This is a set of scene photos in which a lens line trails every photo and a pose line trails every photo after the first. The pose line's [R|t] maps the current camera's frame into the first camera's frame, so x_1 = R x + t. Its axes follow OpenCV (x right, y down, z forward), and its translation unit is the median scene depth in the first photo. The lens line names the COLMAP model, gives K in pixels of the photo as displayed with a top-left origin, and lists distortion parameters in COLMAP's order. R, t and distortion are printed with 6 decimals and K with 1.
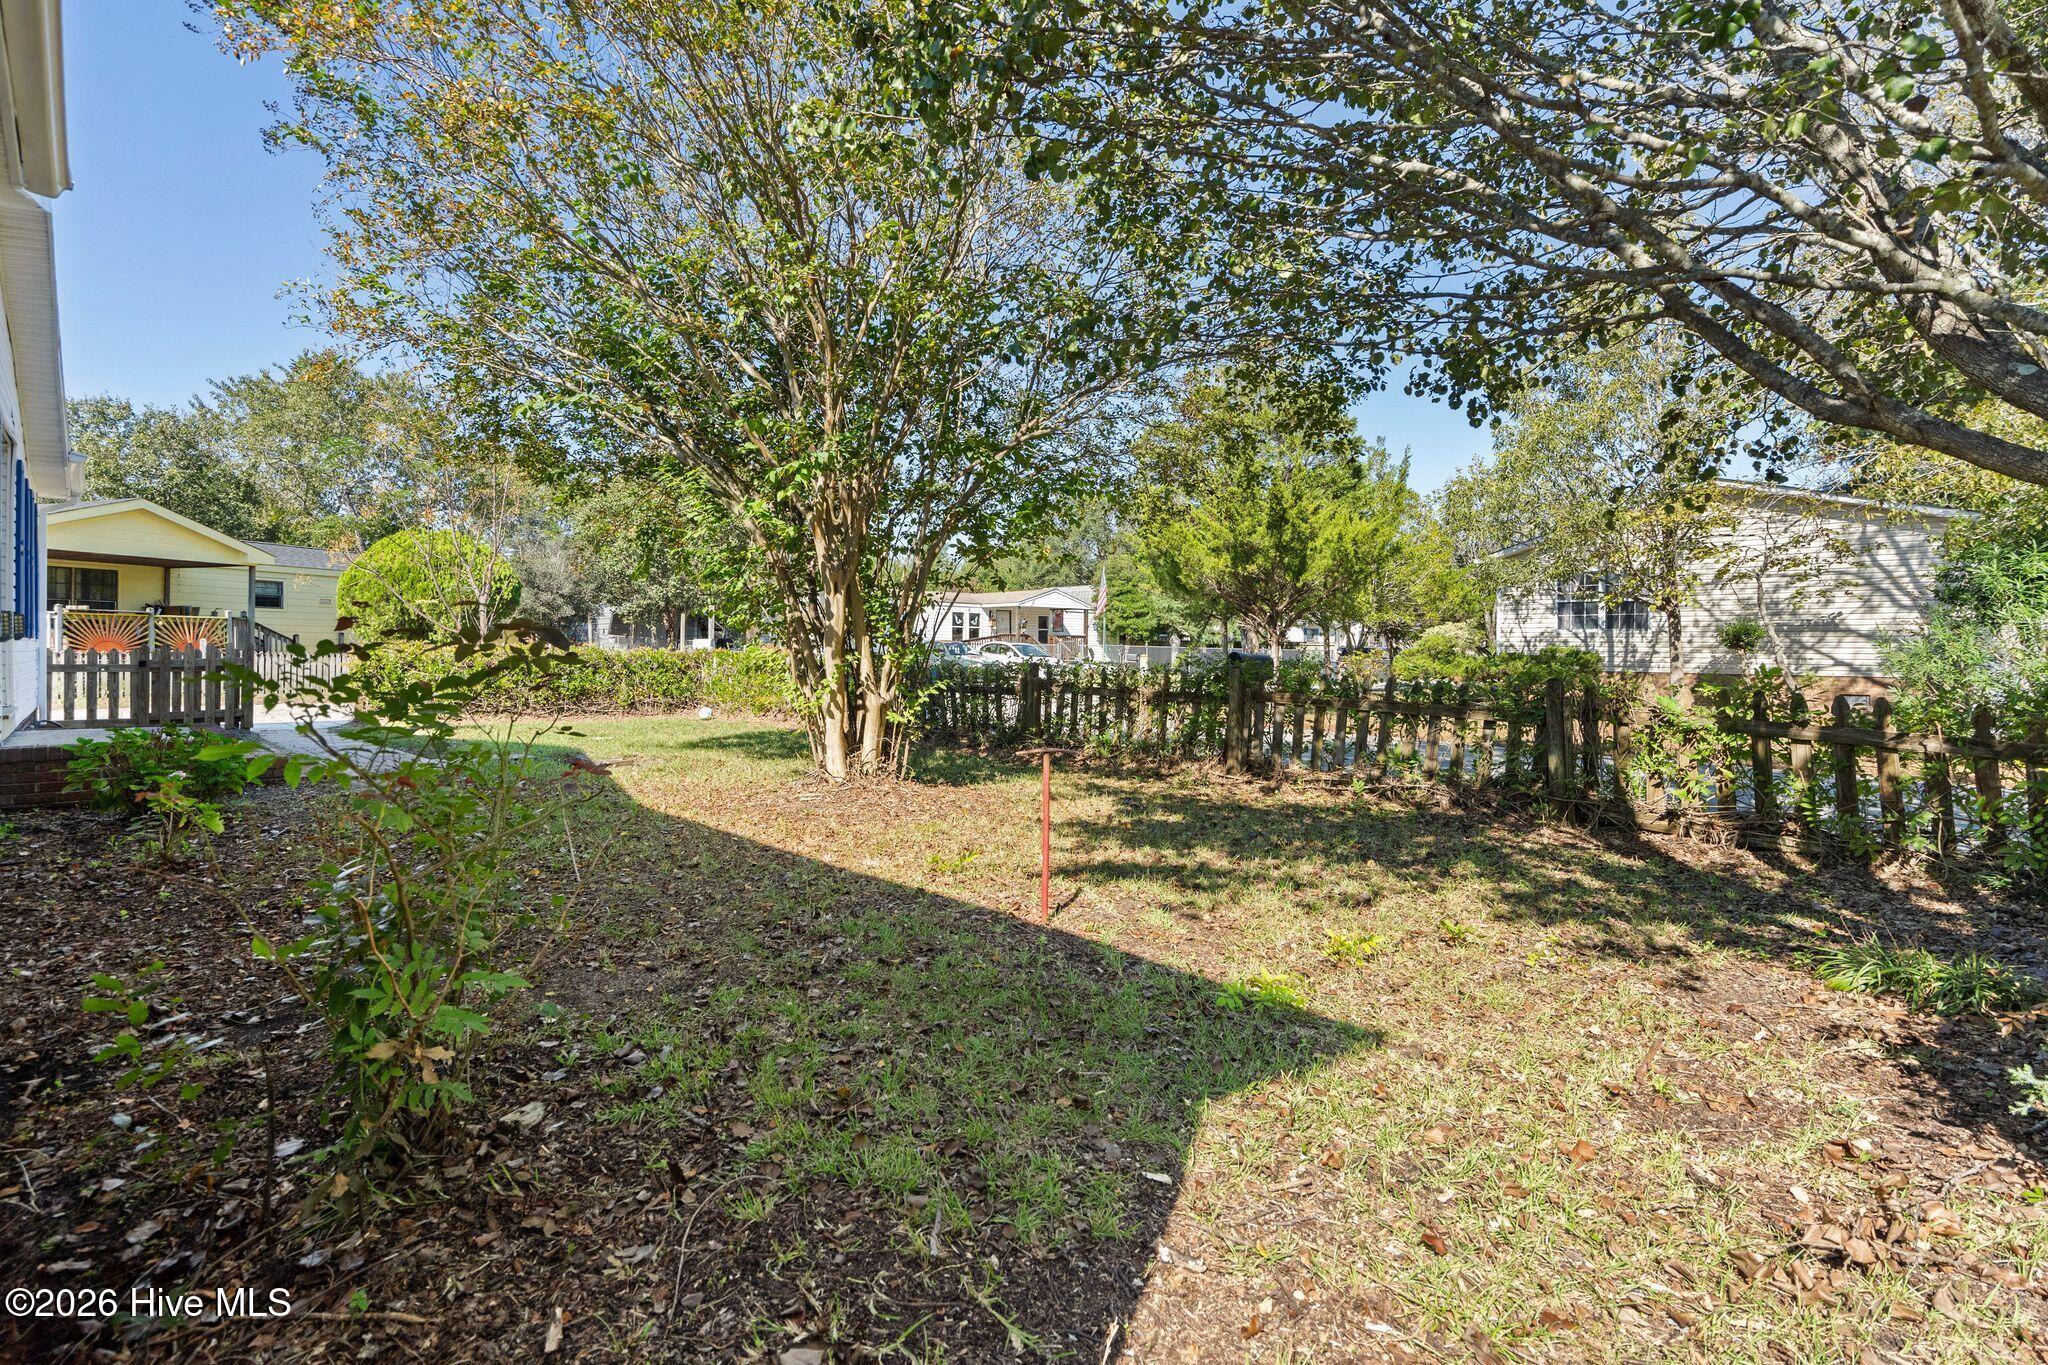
lens RADIAL K [[925.1, 0, 1008.8], [0, 925.1, 682.8], [0, 0, 1]] dist [-0.004217, 0.000393]
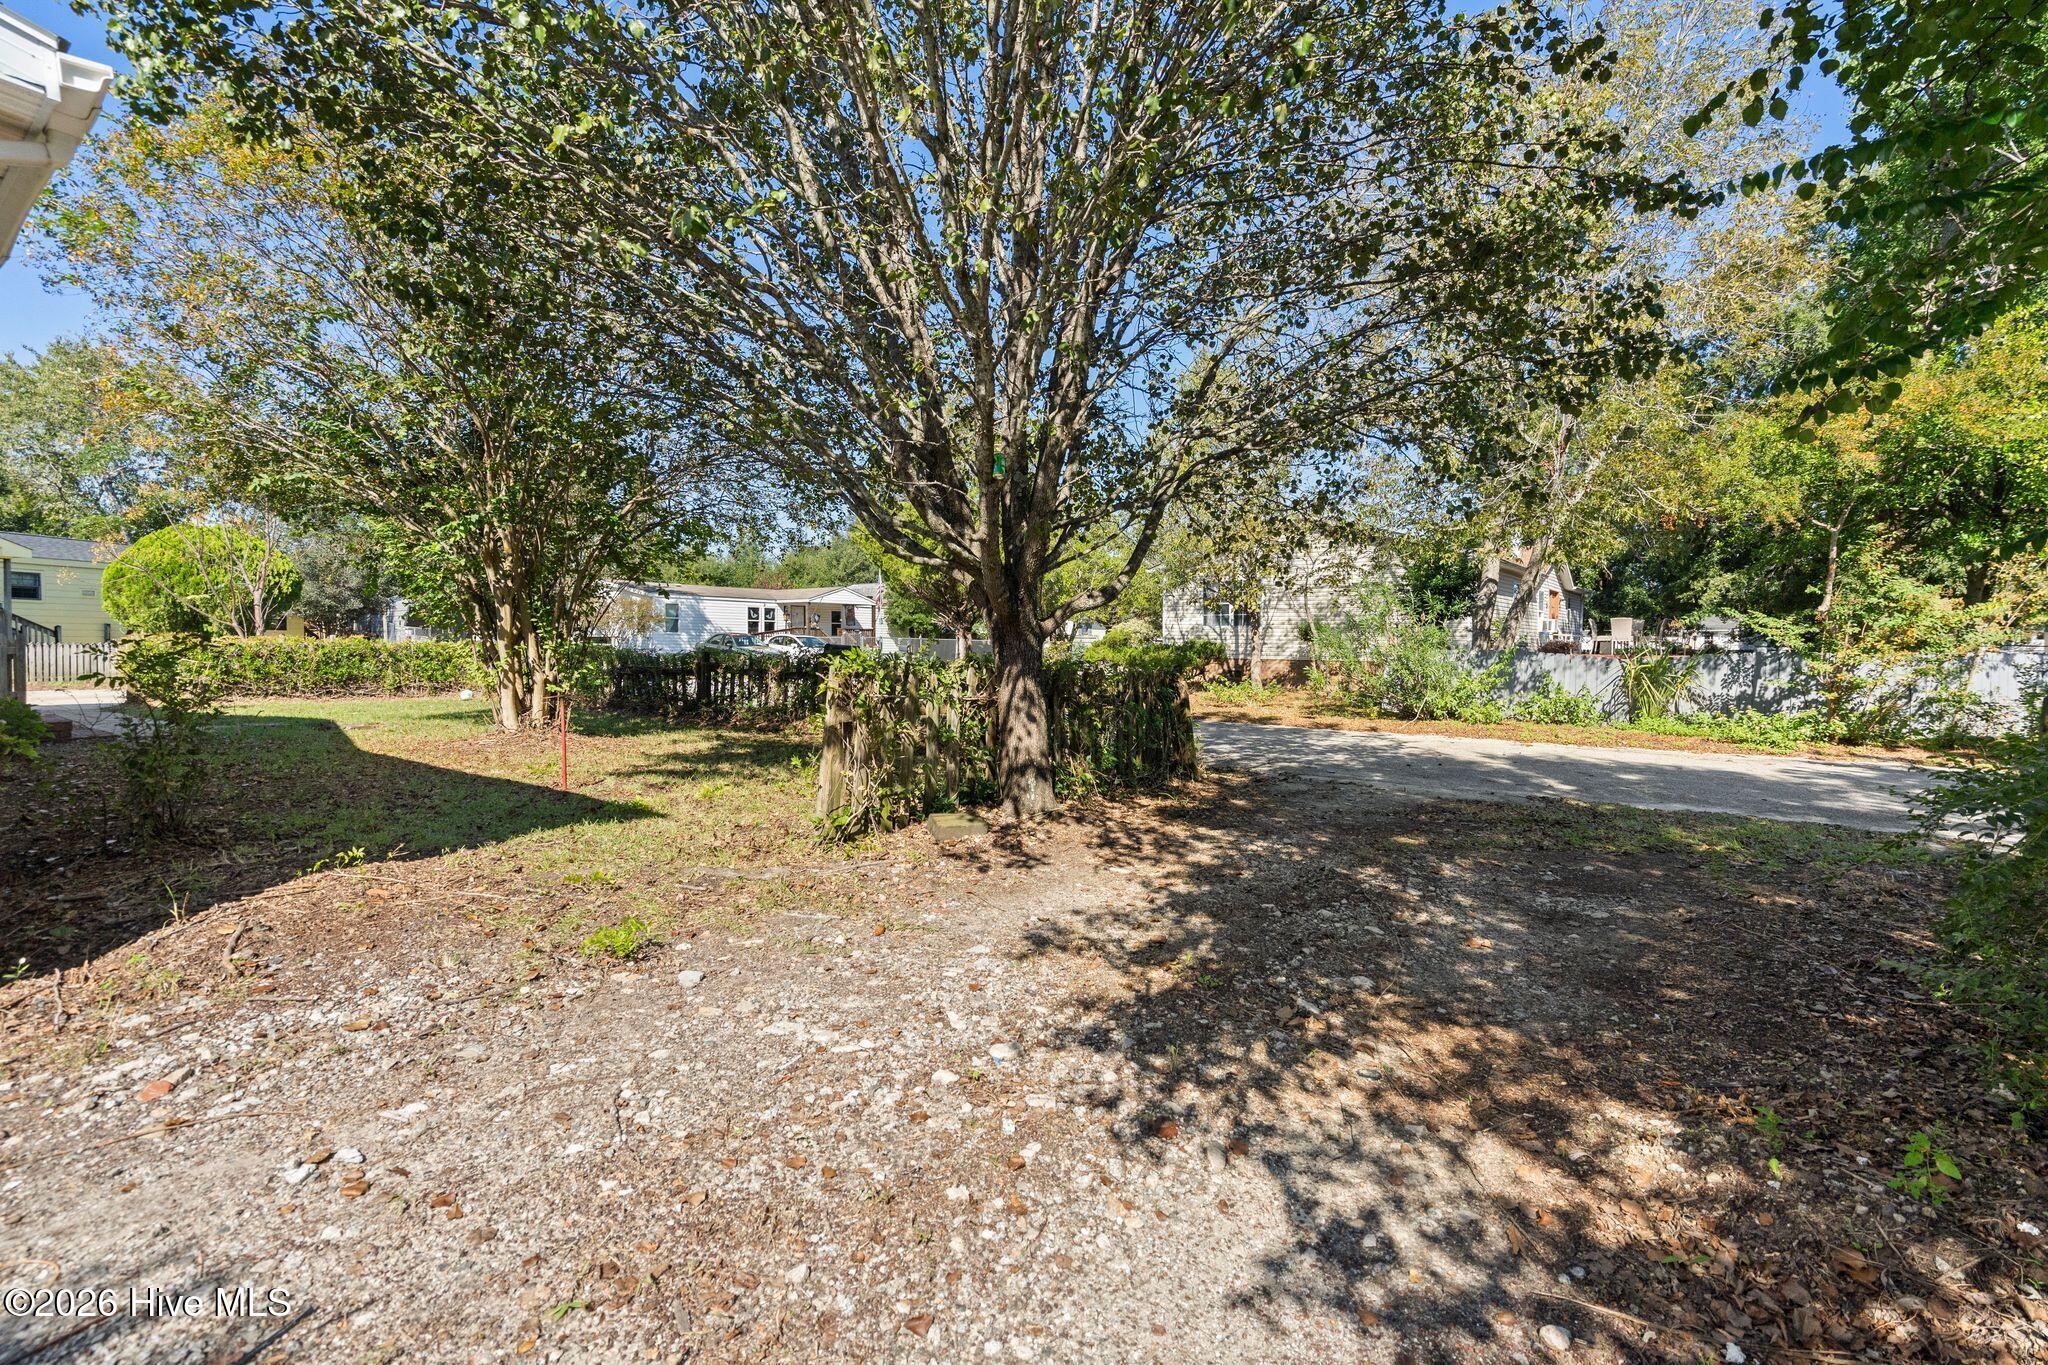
lens RADIAL K [[937.1, 0, 1021.7], [0, 937.1, 695.7], [0, 0, 1]] dist [0.013384, -0.000199]
pose [[0.989777, -0.007283, 0.142440, 0.168327], [0.004127, 0.999740, 0.022440, 0.007999], [-0.142567, -0.021622, 0.989549, -0.243396]]
